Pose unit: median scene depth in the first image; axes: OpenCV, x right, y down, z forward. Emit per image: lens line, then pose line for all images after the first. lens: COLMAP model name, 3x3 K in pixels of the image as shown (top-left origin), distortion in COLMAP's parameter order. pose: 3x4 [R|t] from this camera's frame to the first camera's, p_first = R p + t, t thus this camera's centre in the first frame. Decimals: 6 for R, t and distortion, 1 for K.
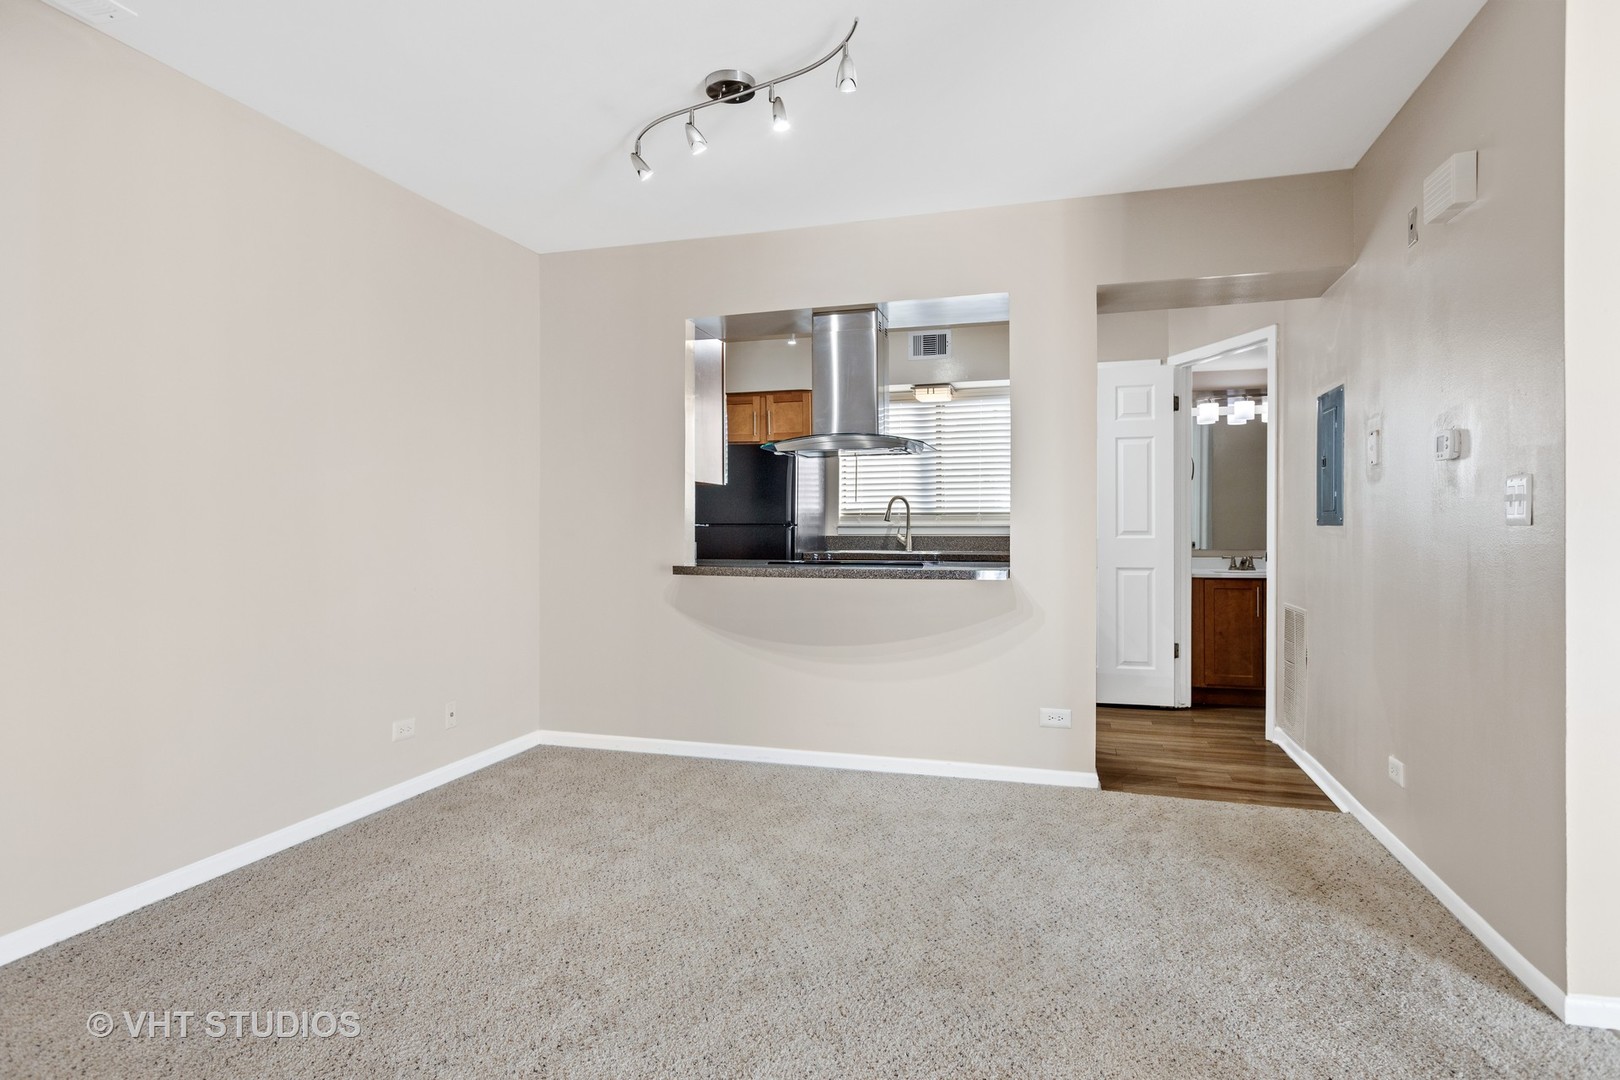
lens RADIAL K [[872.9, 0, 805.7], [0, 872.9, 534.5], [0, 0, 1]] dist [0.000354, -0.000097]
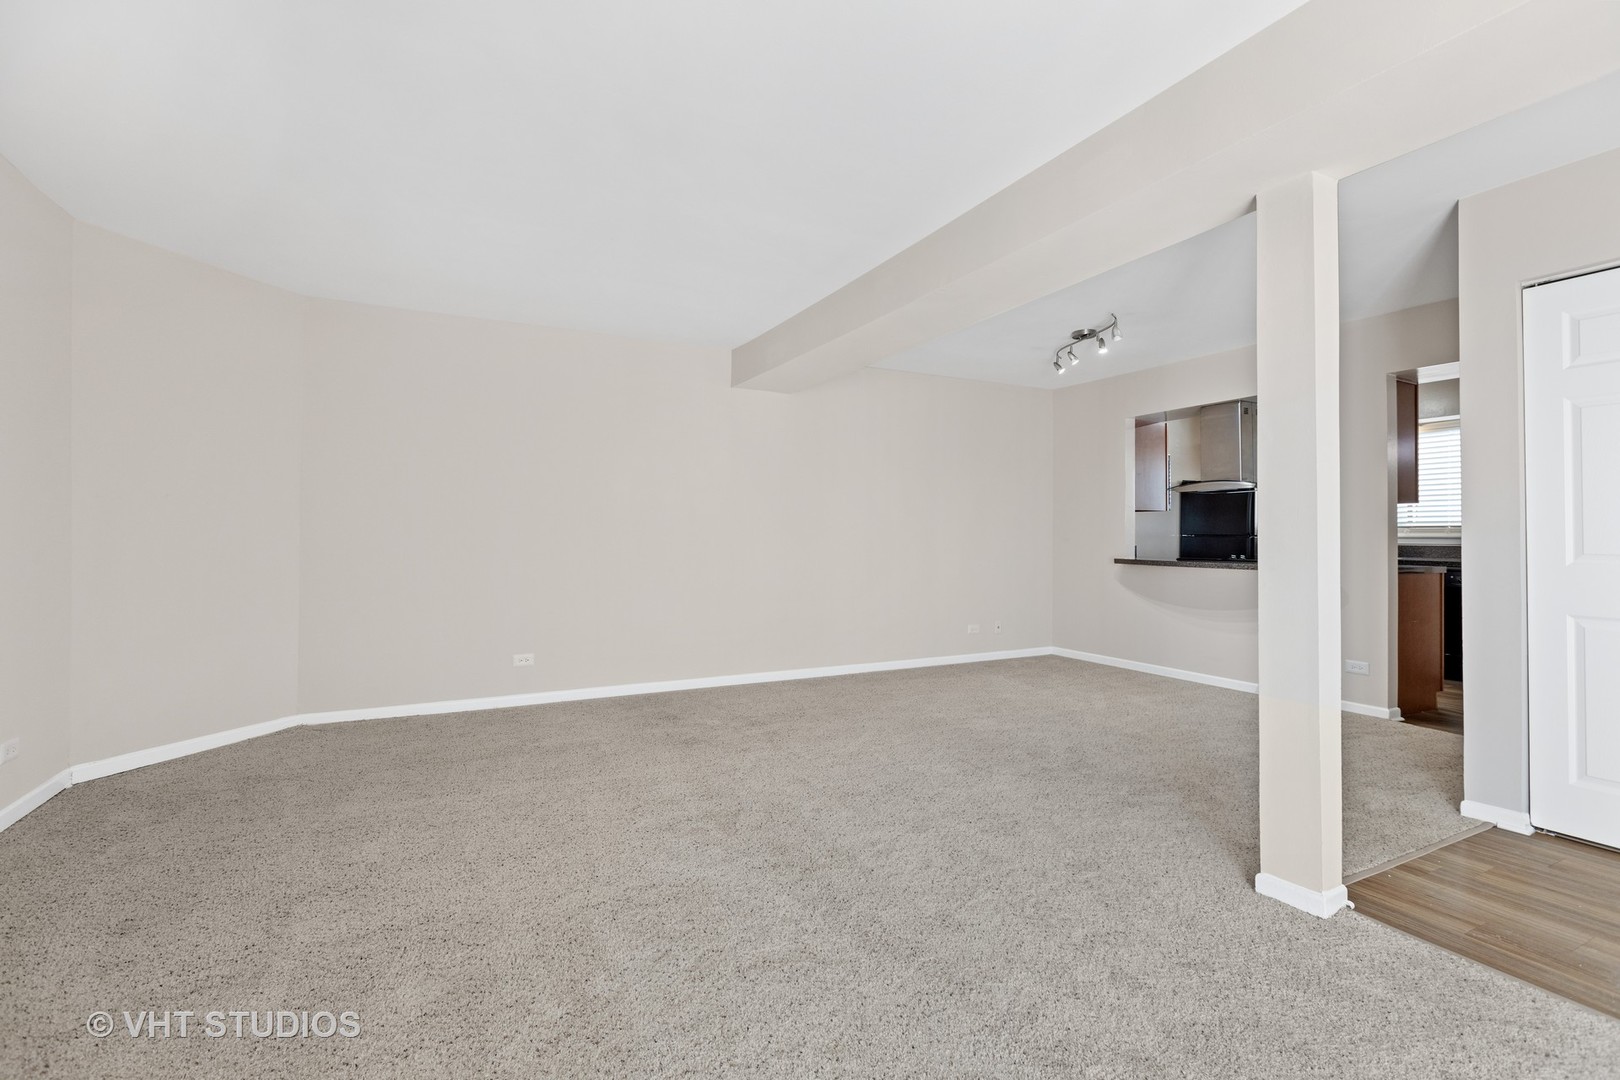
lens RADIAL K [[730.4, 0, 812.2], [0, 730.4, 532.3], [0, 0, 1]] dist [0.001853, 0.001121]
pose [[0.699743, -0.000074, -0.714394, 0.337117], [-0.009004, 0.999920, -0.008922, 0.000304], [0.714338, 0.012676, 0.699687, -0.340245]]
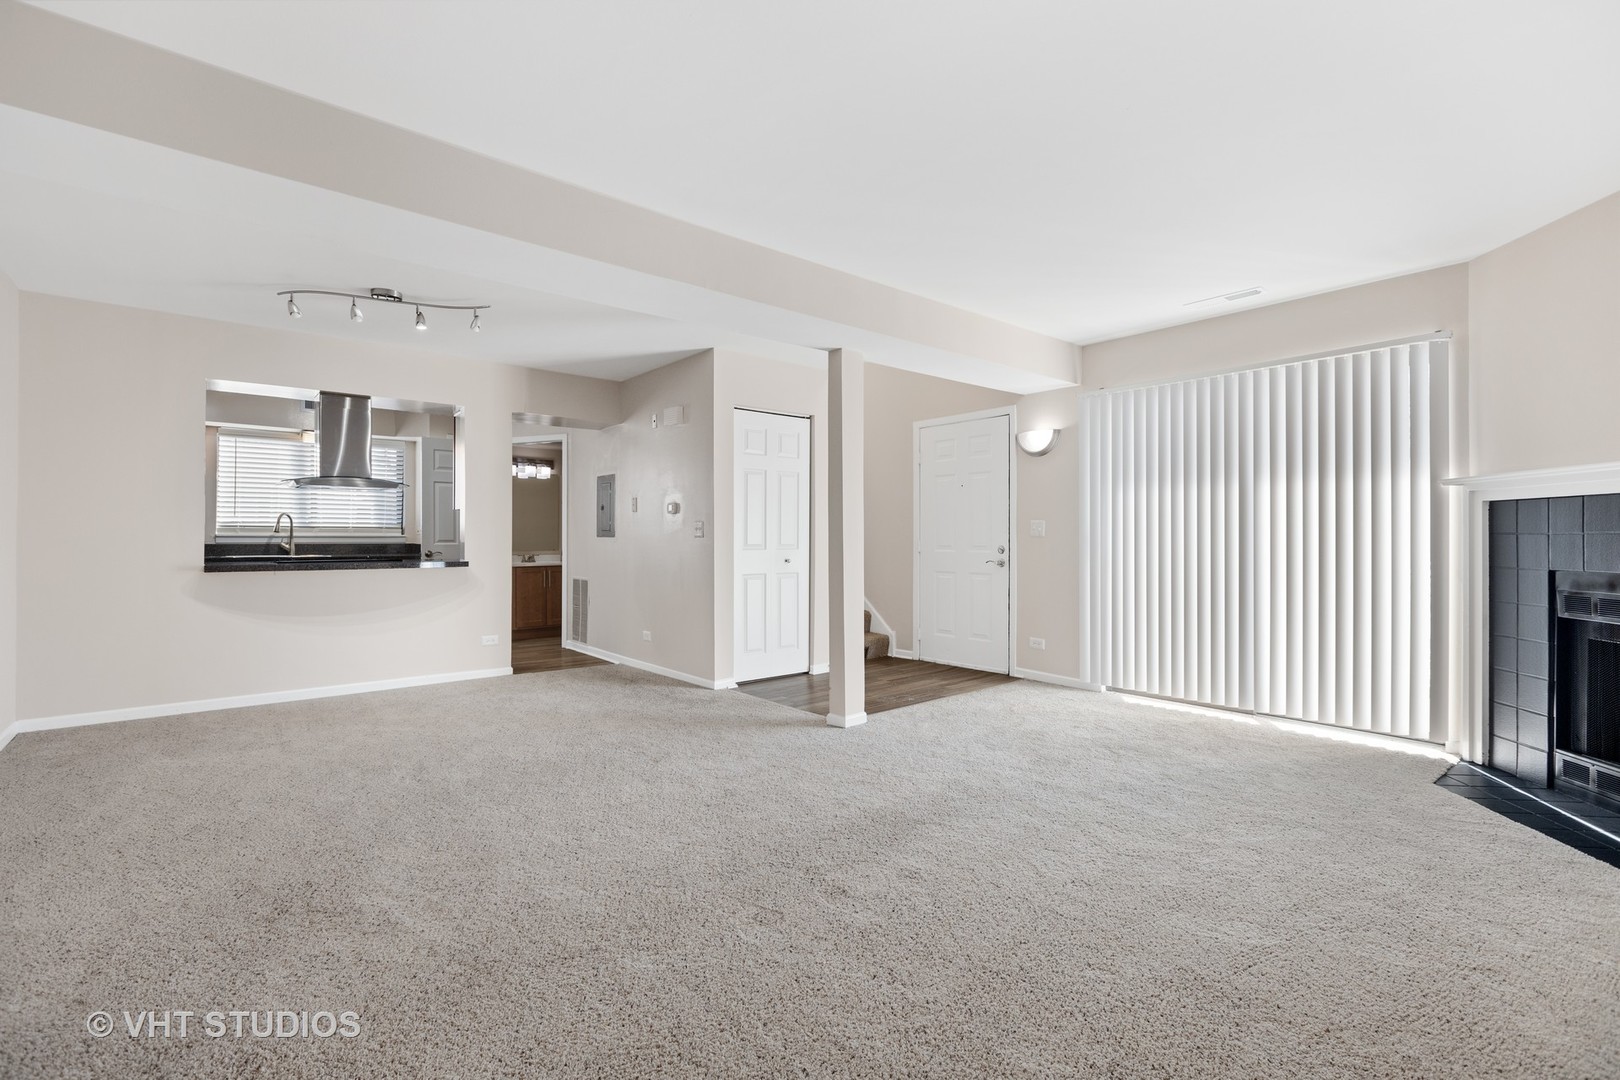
lens RADIAL K [[730.4, 0, 813.7], [0, 730.4, 538.4], [0, 0, 1]] dist [0.001853, 0.001121]
pose [[0.540360, 0.002419, 0.841430, -0.404314], [0.004255, 0.999975, -0.005608, 0.003253], [-0.841423, 0.006611, 0.540336, -0.259902]]
